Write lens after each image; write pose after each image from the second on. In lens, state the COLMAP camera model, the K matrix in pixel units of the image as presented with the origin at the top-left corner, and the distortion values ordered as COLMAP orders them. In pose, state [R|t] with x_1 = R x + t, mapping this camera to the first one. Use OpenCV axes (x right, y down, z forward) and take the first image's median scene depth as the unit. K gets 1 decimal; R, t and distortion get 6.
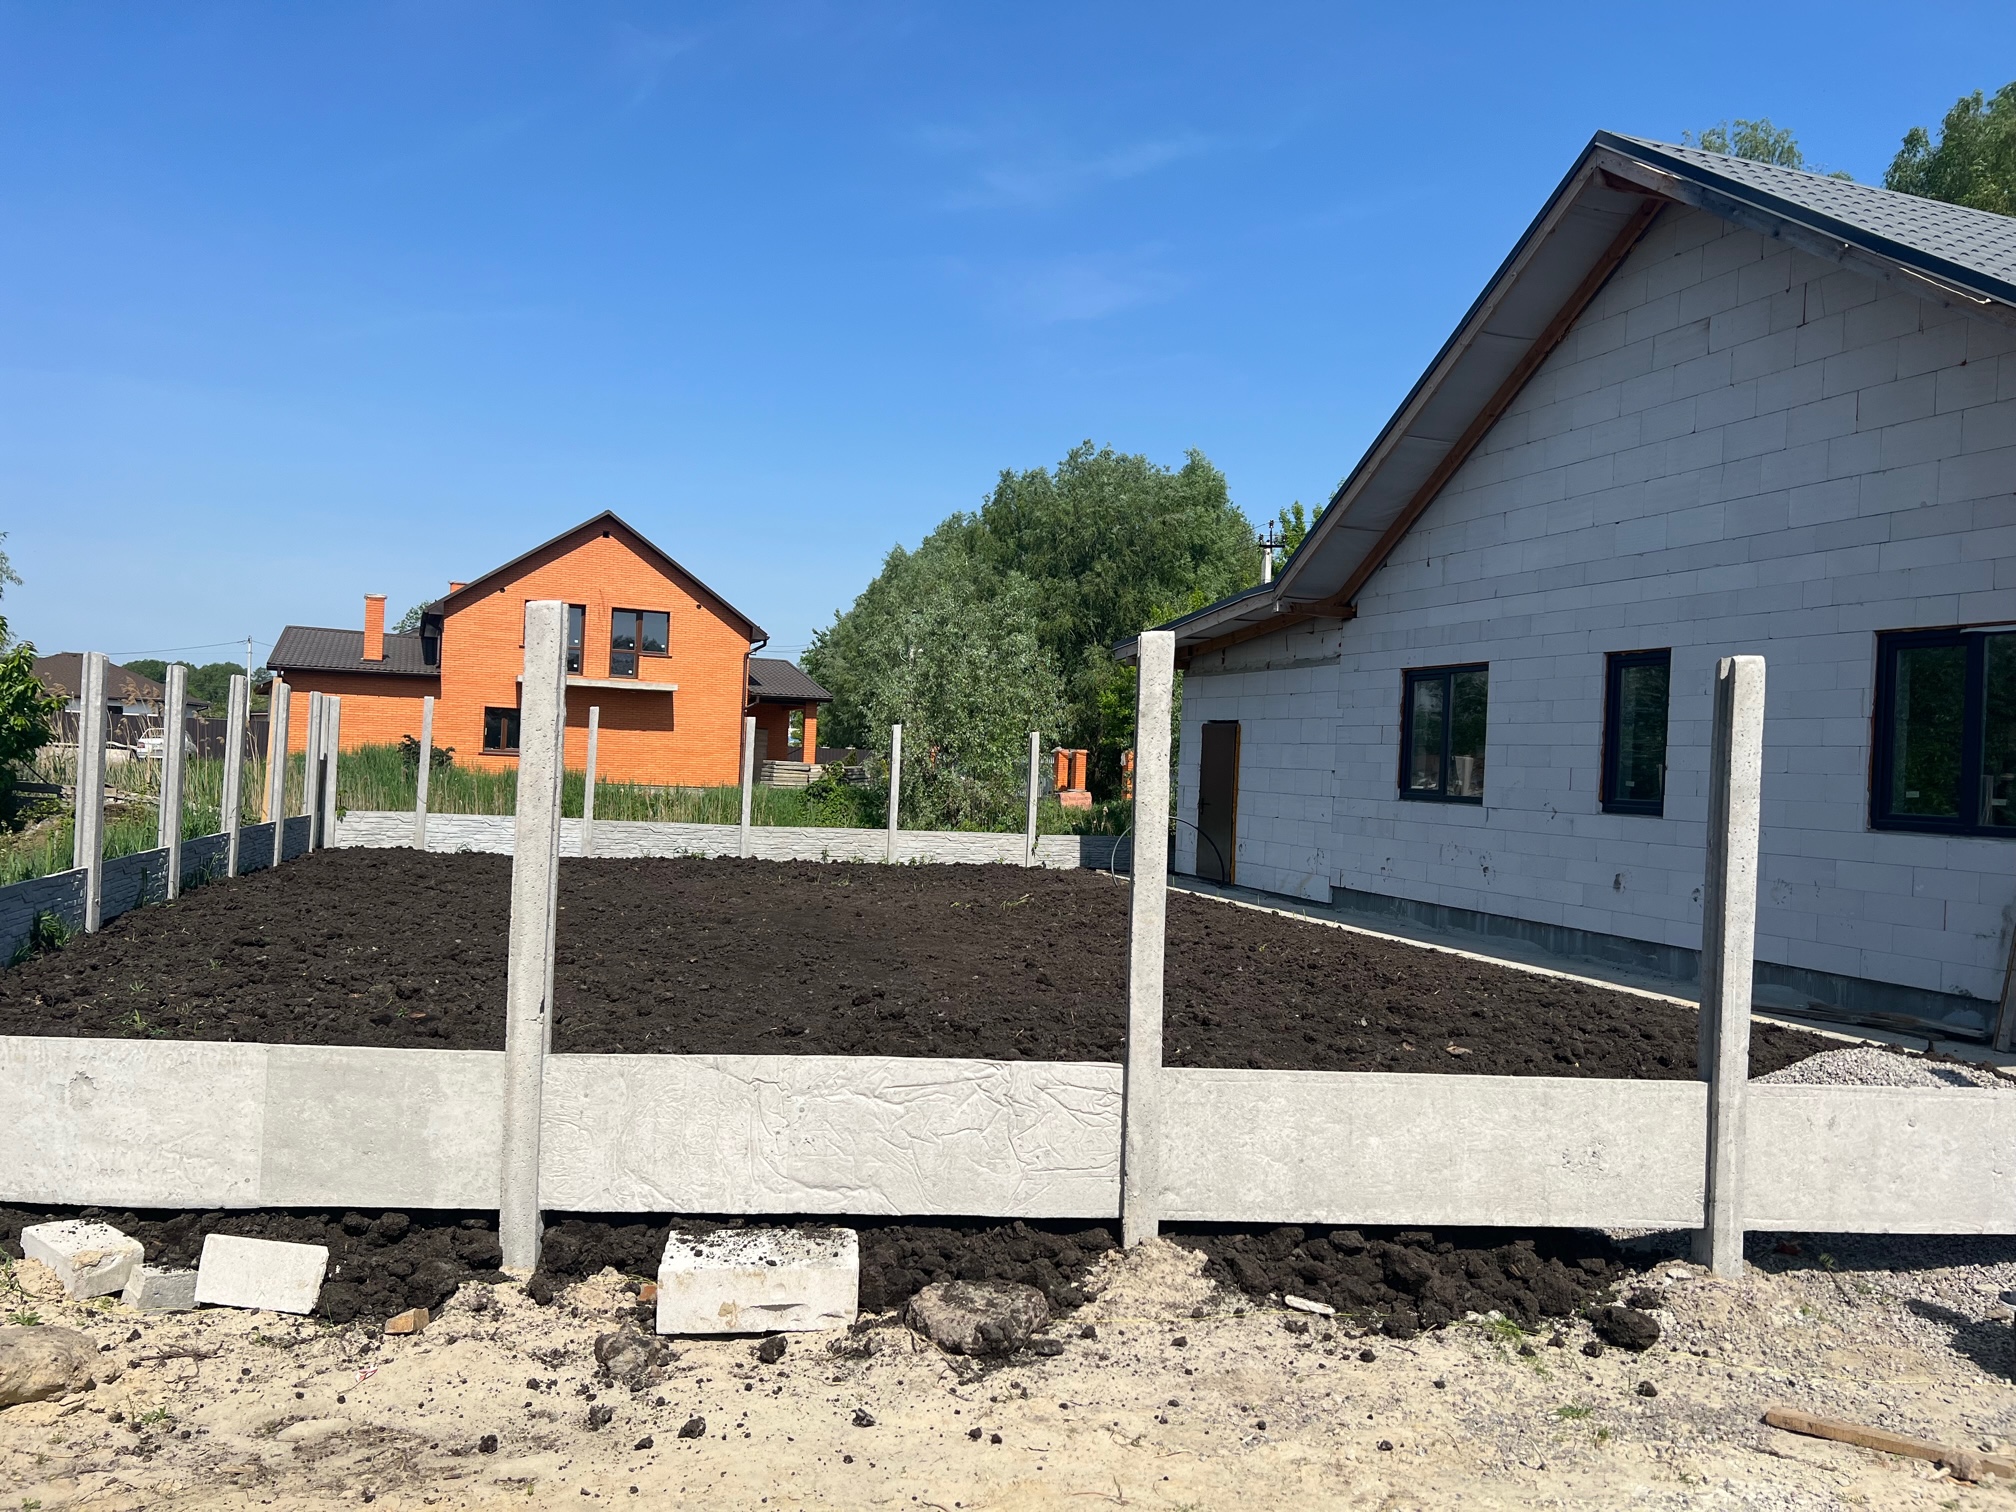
lens RADIAL K [[1513.6, 0, 1028.5], [0, 1513.6, 760.5], [0, 0, 1]] dist [0.041794, -0.046083]
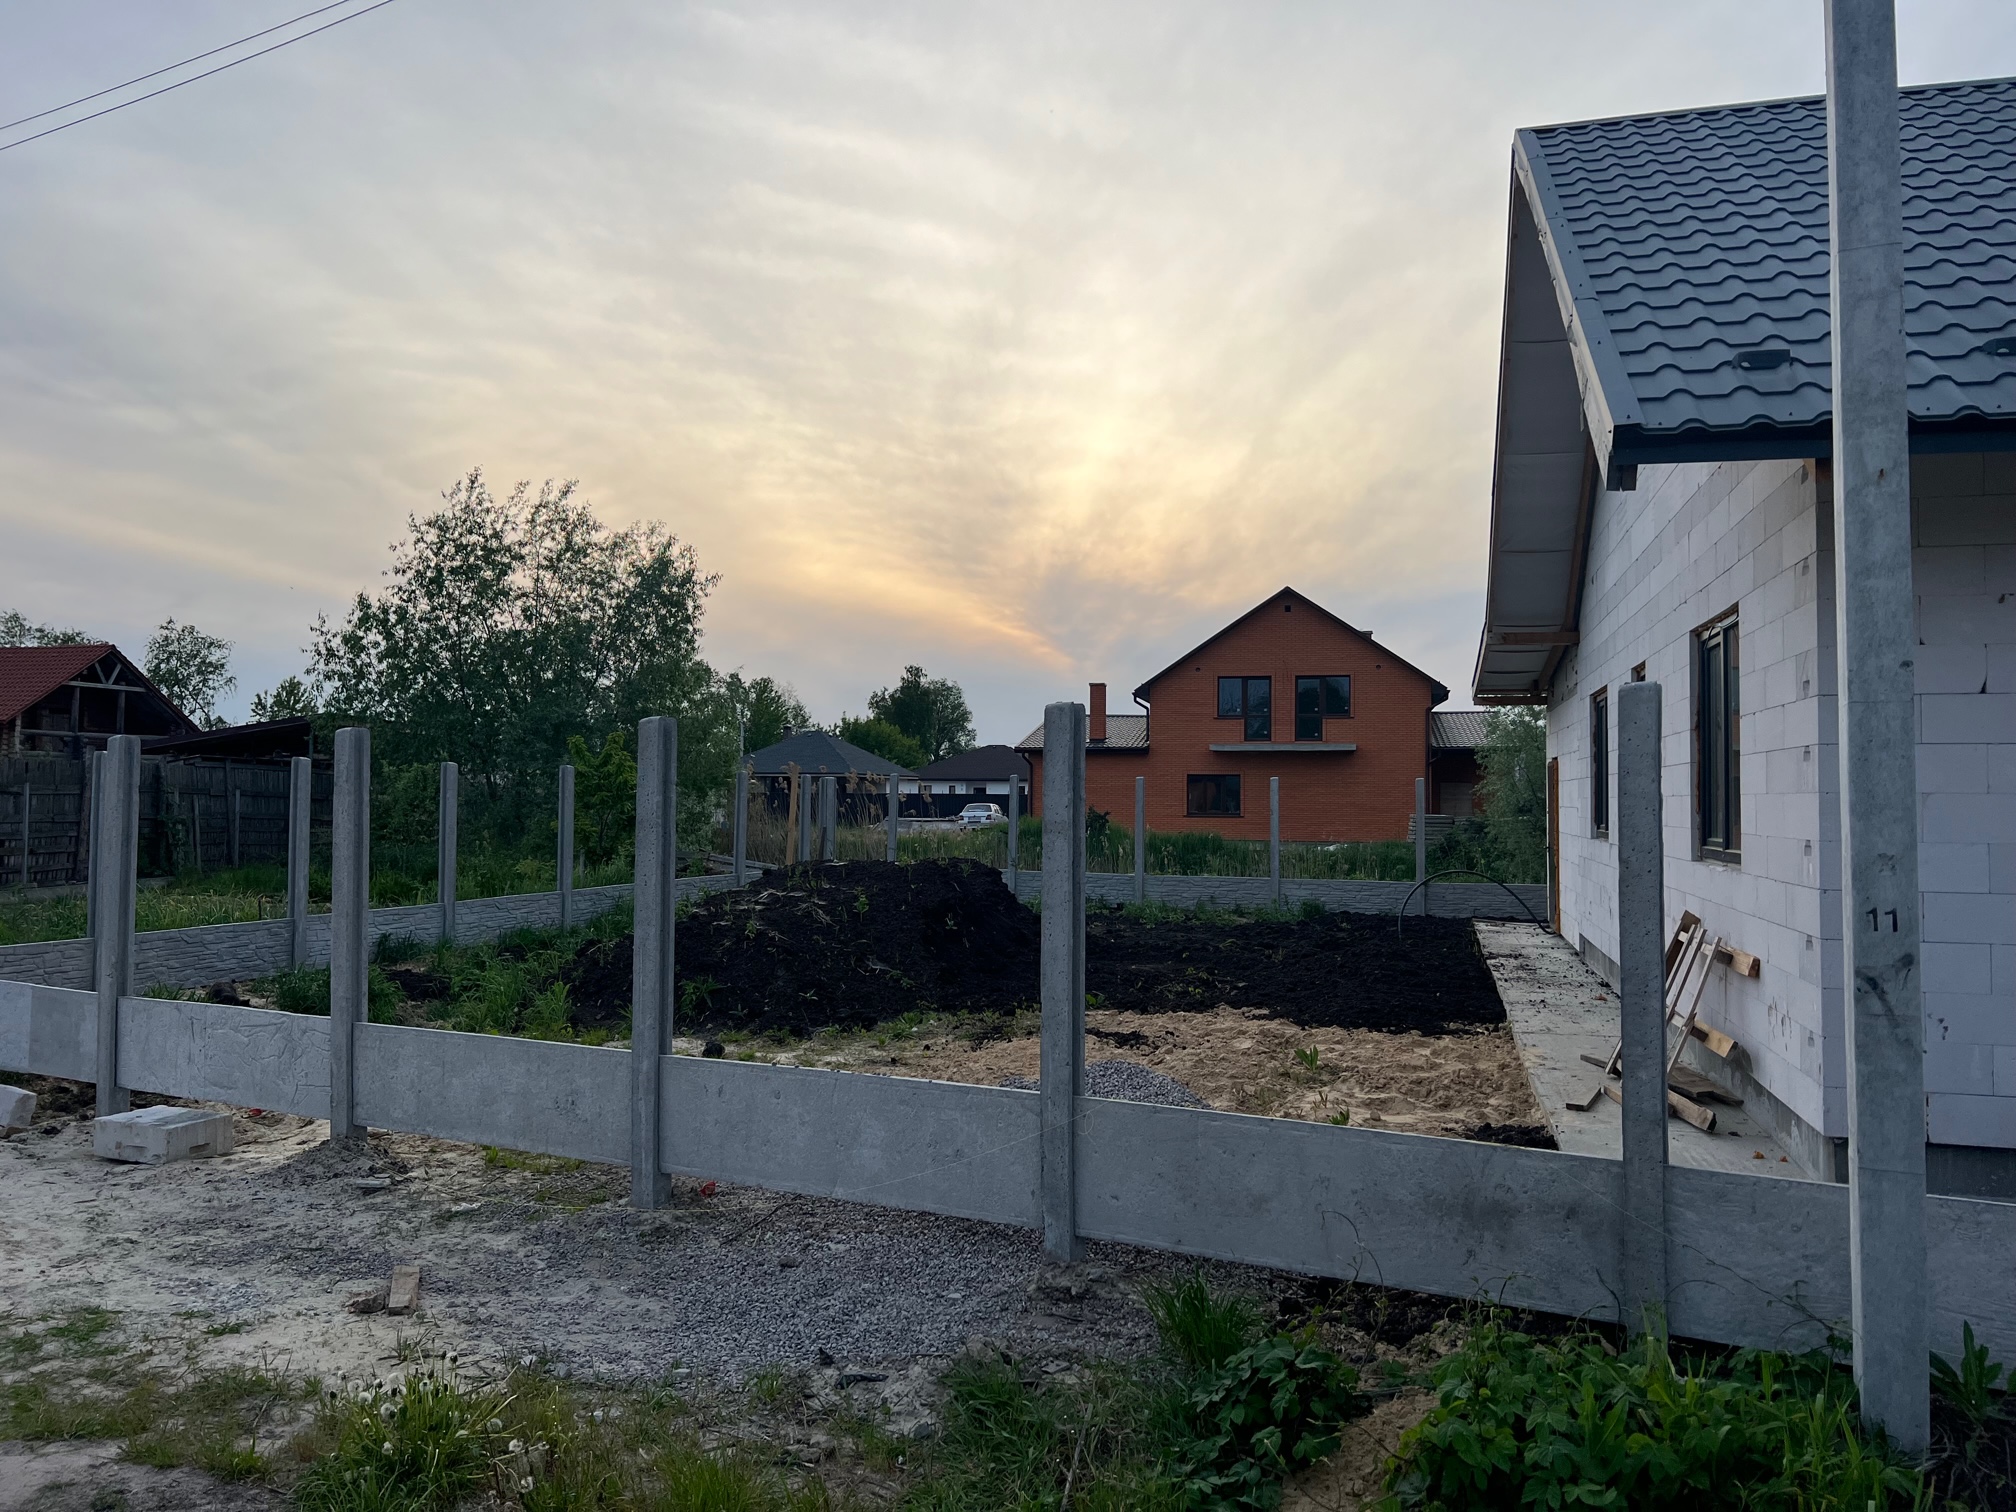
lens RADIAL K [[1513.6, 0, 1004.1], [0, 1513.6, 758.5], [0, 0, 1]] dist [0.041794, -0.046083]
pose [[0.823430, -0.056816, -0.564566, 1.411670], [0.033690, 0.998114, -0.051308, 0.041654], [0.566417, 0.023228, 0.823792, 0.120910]]
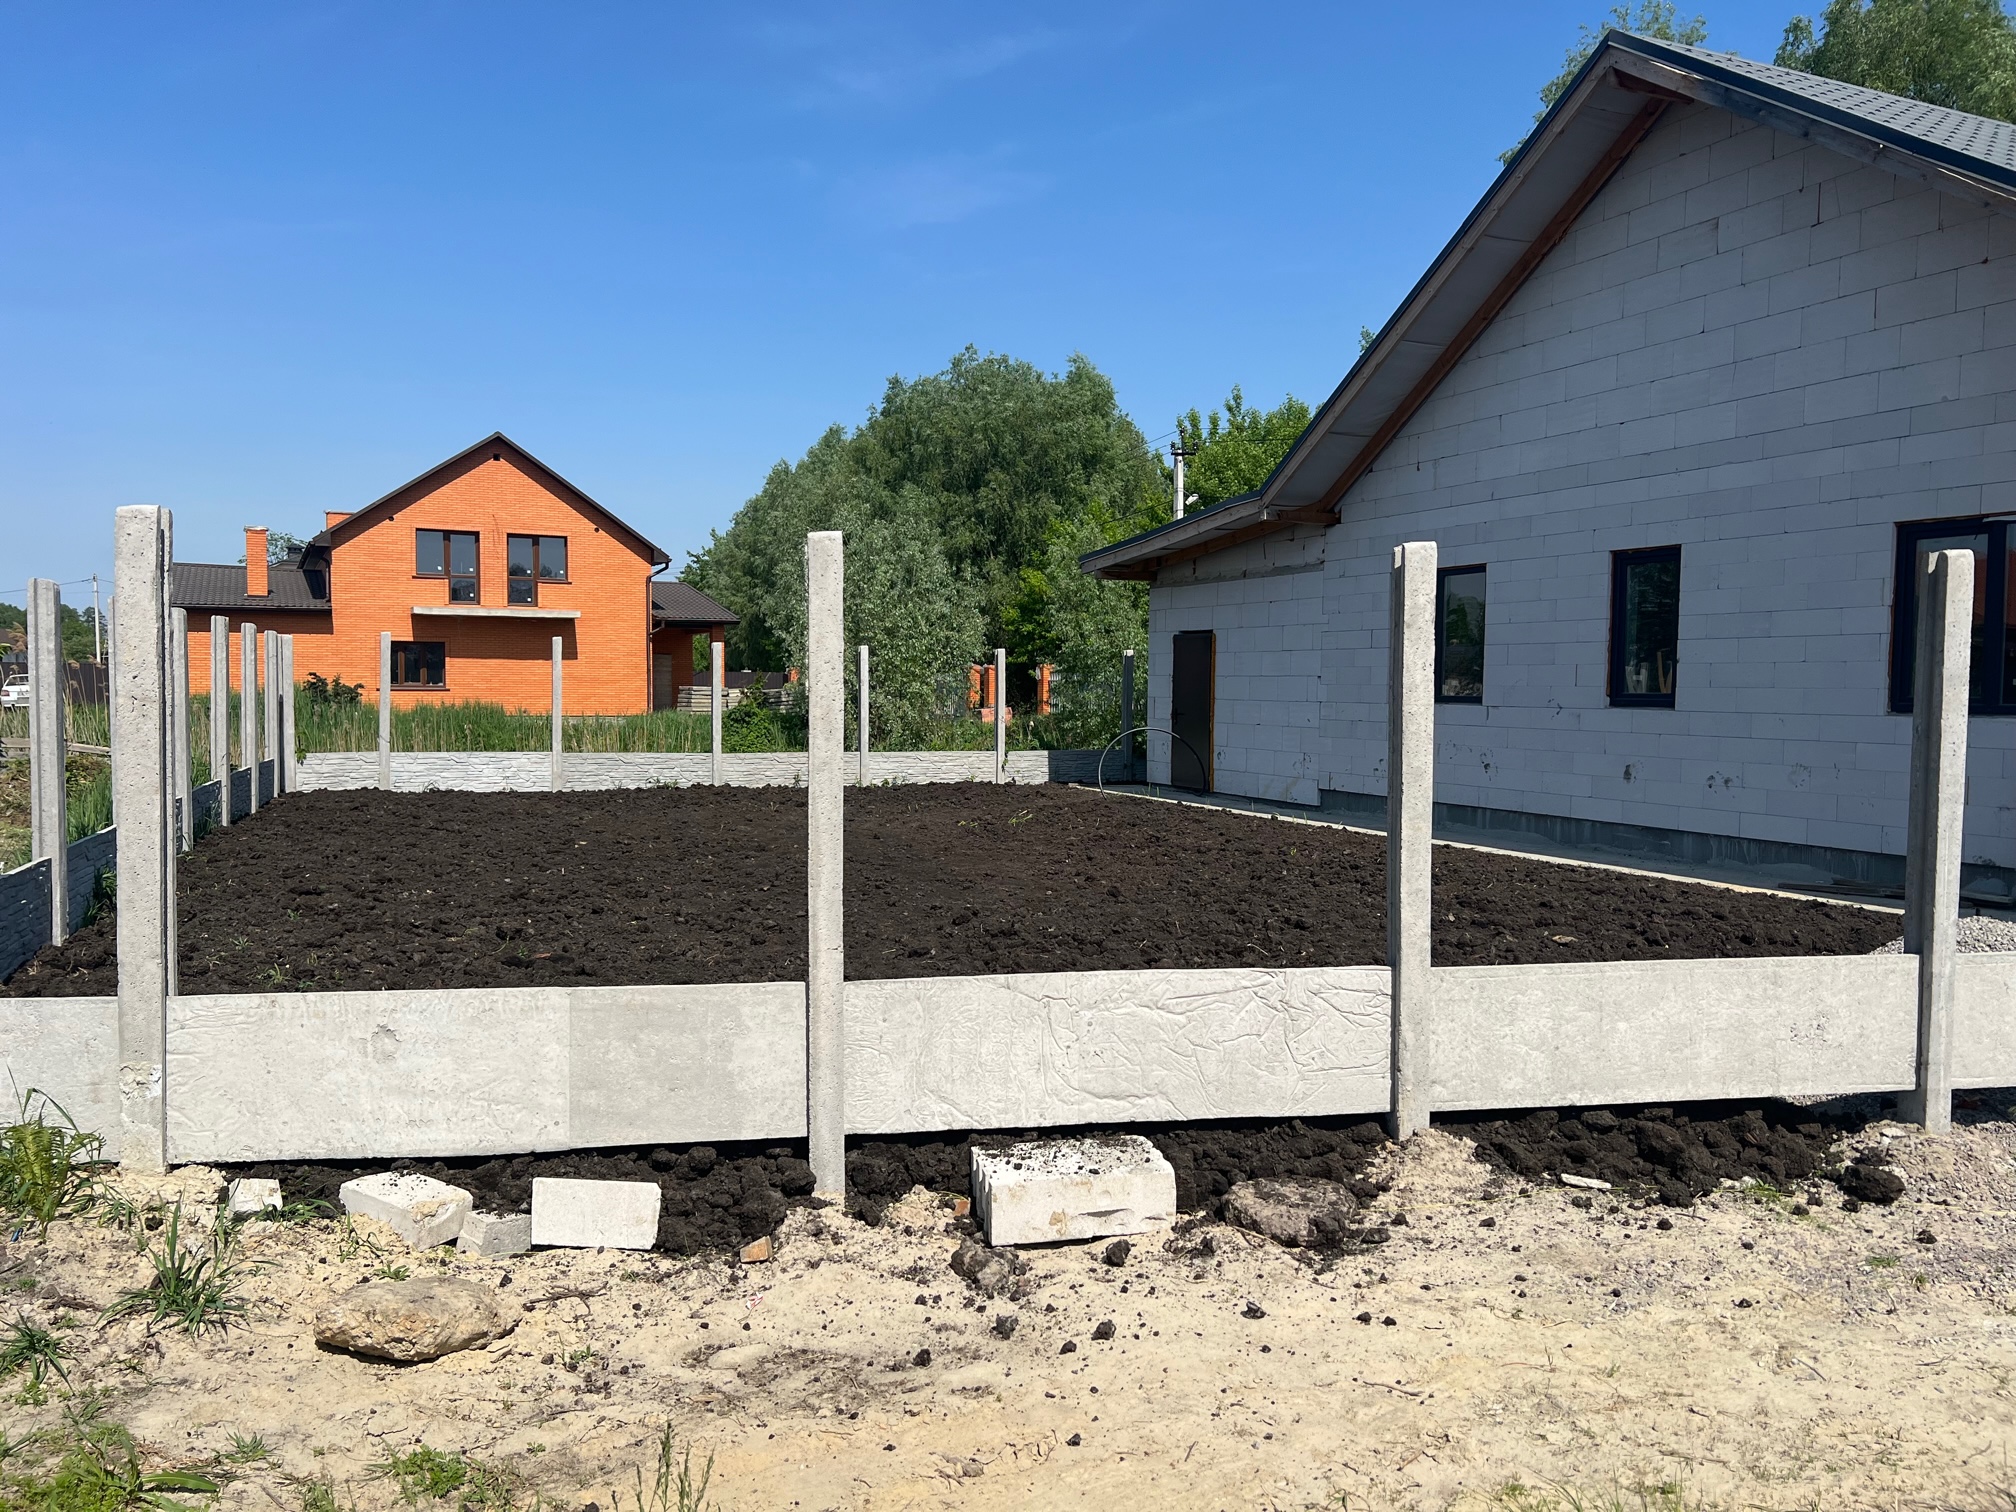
lens RADIAL K [[1513.6, 0, 1028.9], [0, 1513.6, 768.8], [0, 0, 1]] dist [0.041794, -0.046083]
pose [[0.995920, -0.040239, 0.080772, -0.251388], [0.035175, 0.997383, 0.063167, -0.007297], [-0.083103, -0.060068, 0.994729, -0.001294]]
